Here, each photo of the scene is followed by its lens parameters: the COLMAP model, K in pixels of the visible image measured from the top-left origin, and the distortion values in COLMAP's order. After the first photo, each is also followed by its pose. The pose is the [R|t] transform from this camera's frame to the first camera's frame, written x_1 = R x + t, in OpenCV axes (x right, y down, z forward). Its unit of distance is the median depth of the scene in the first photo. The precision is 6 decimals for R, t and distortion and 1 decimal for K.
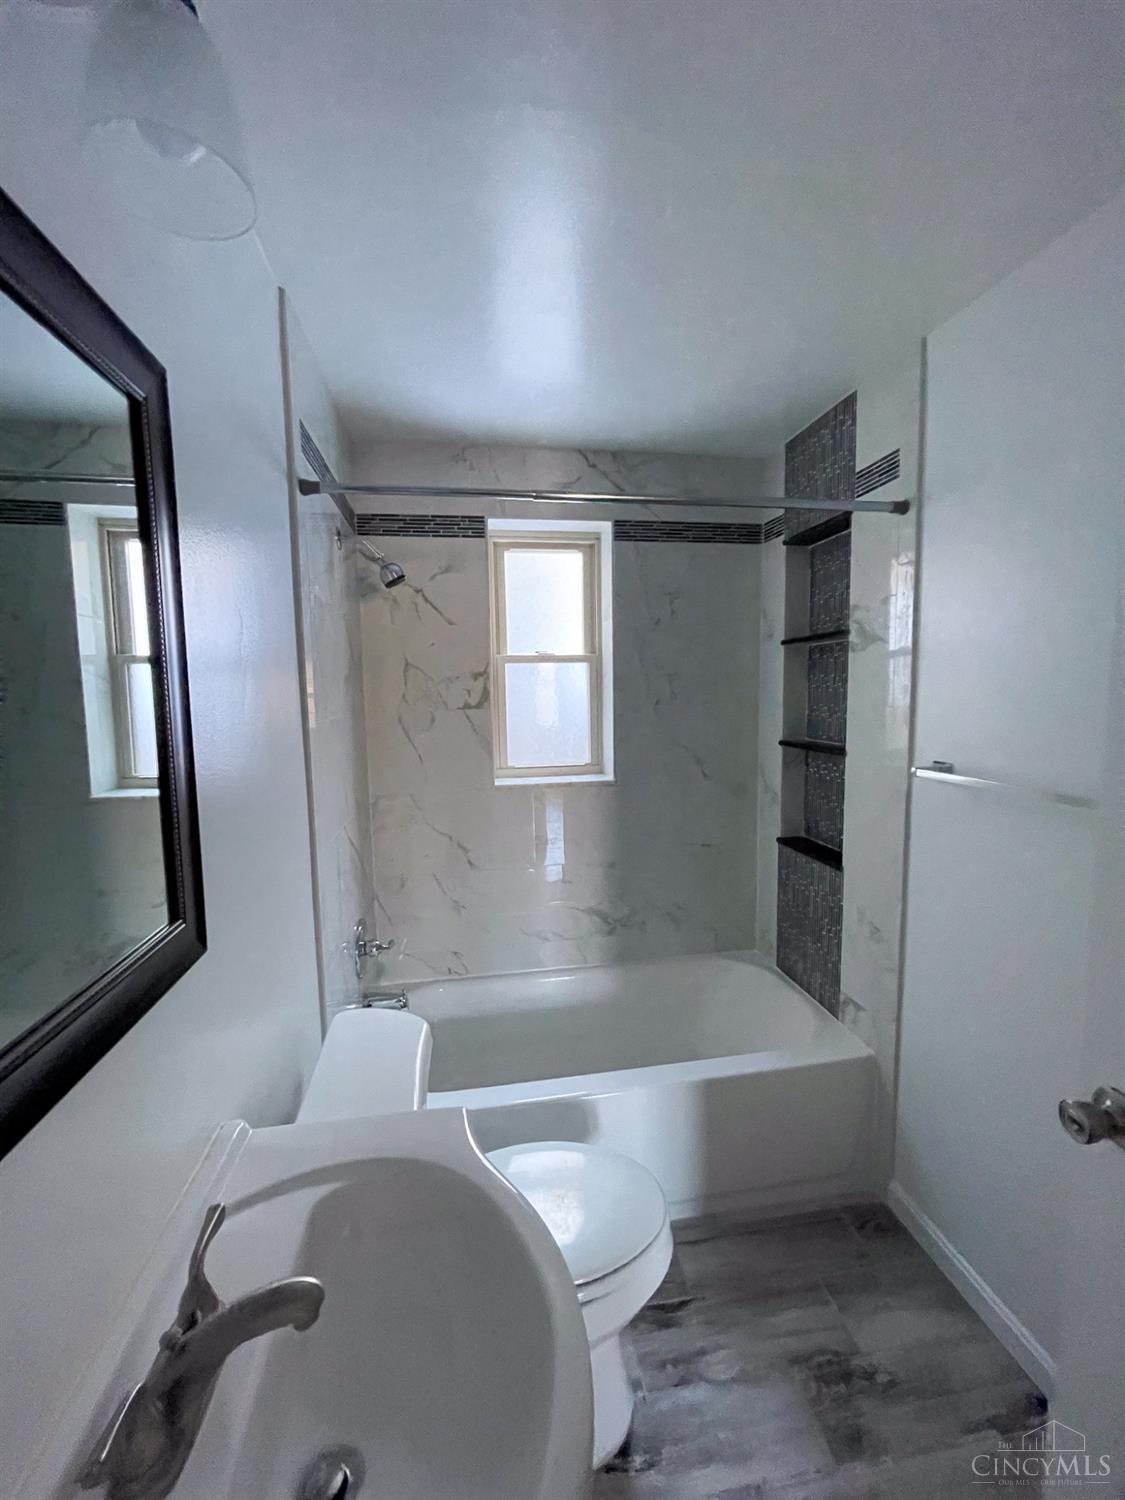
lens RADIAL K [[610.6, 0, 558.2], [0, 610.6, 756.2], [0, 0, 1]] dist [0.004570, 0.001235]
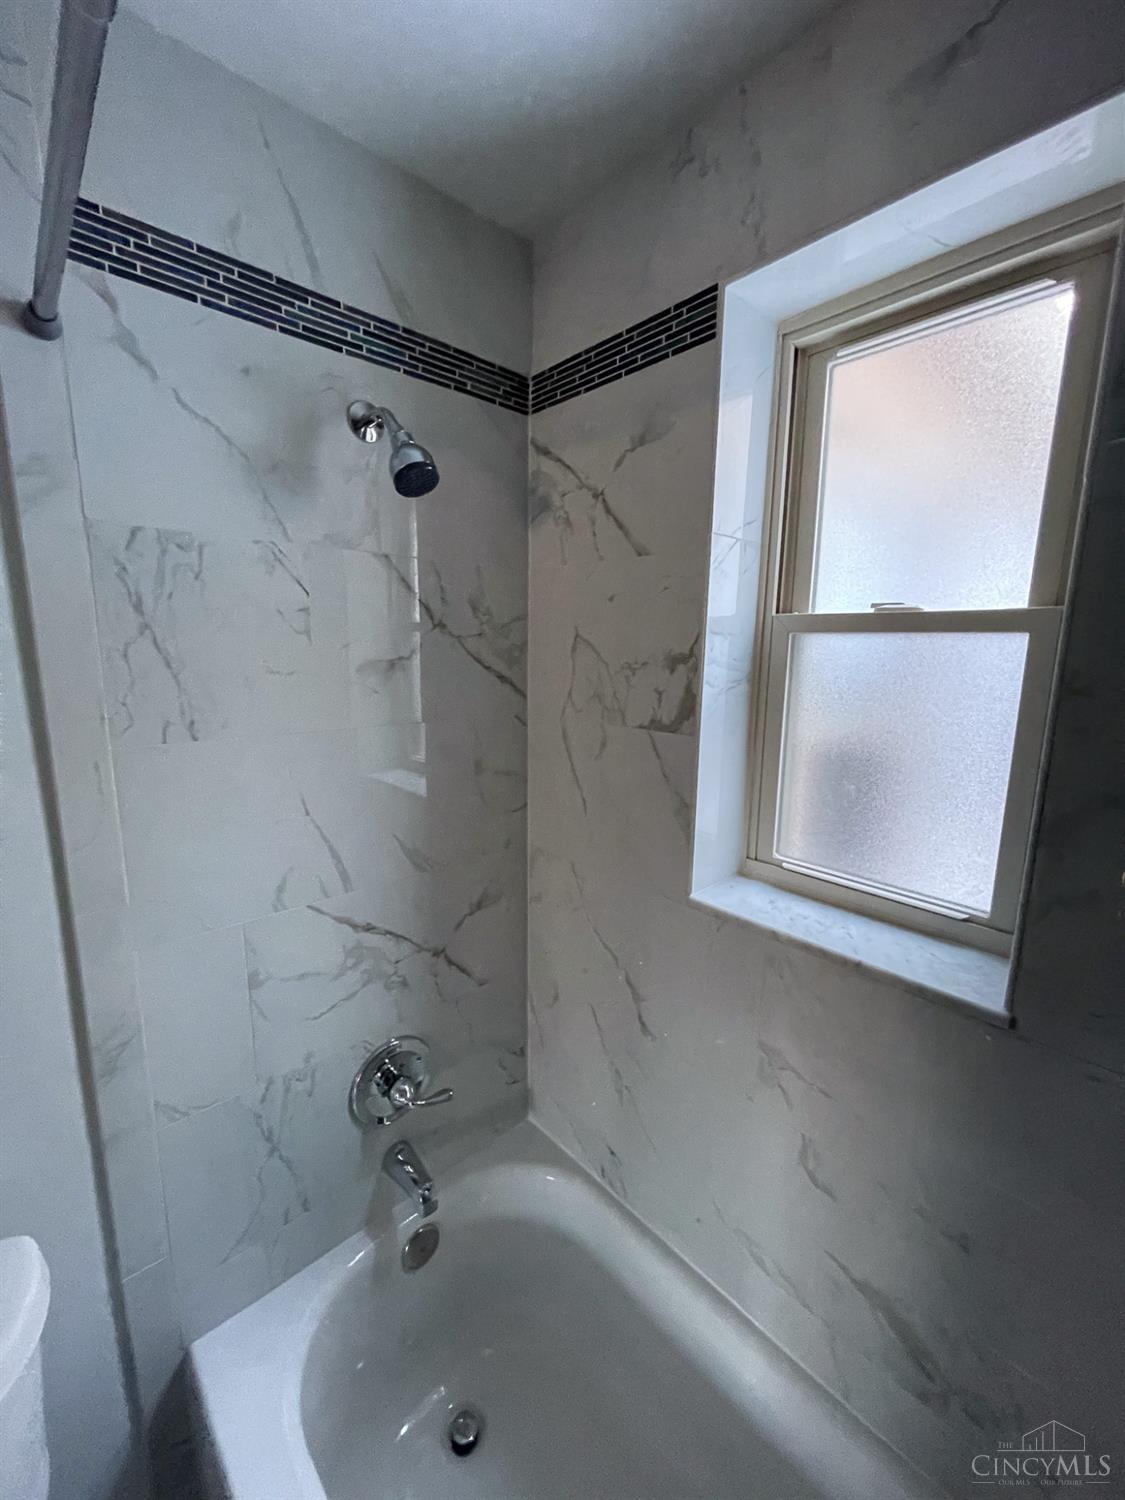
lens RADIAL K [[610.6, 0, 566.9], [0, 610.6, 752.8], [0, 0, 1]] dist [0.004570, 0.001235]
pose [[0.551562, 0.172332, -0.816138, 0.217870], [-0.113998, 0.984819, 0.130908, -0.116612], [0.826307, 0.020835, 0.562834, 0.674266]]
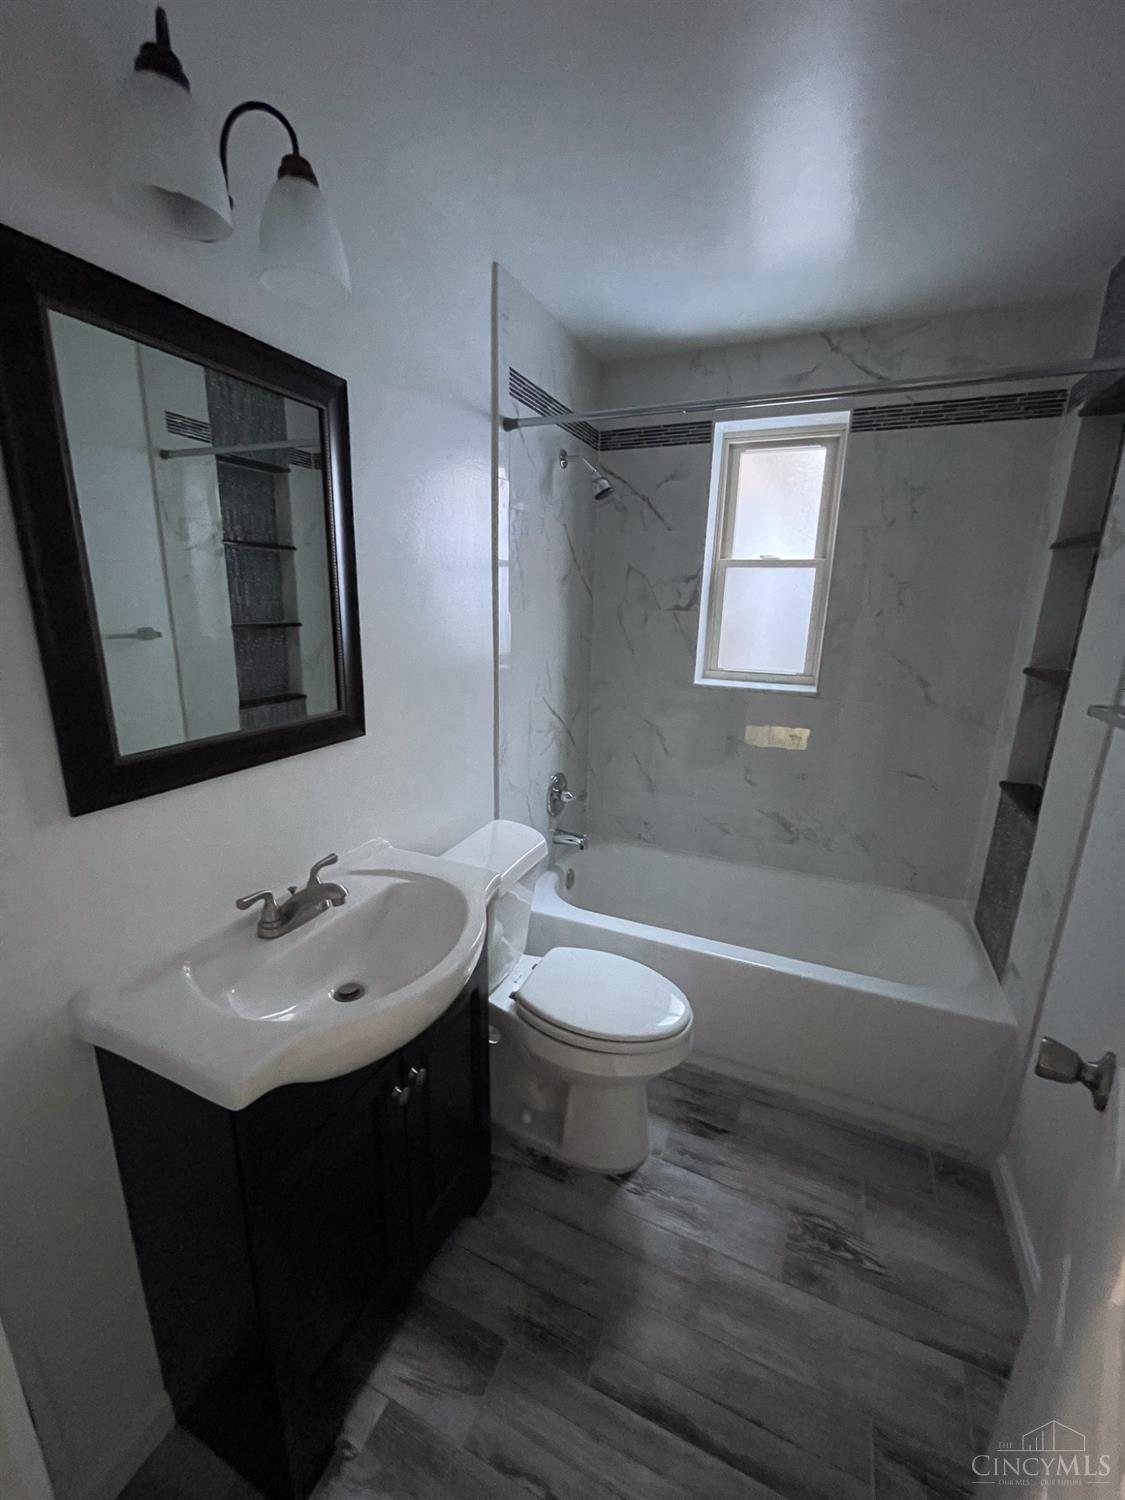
lens RADIAL K [[610.6, 0, 565.3], [0, 610.6, 755.0], [0, 0, 1]] dist [0.004570, 0.001235]
pose [[0.839715, 0.173577, -0.514538, 0.297073], [-0.095894, 0.980045, 0.174116, 0.005975], [0.534493, -0.096867, 0.839603, -0.057019]]
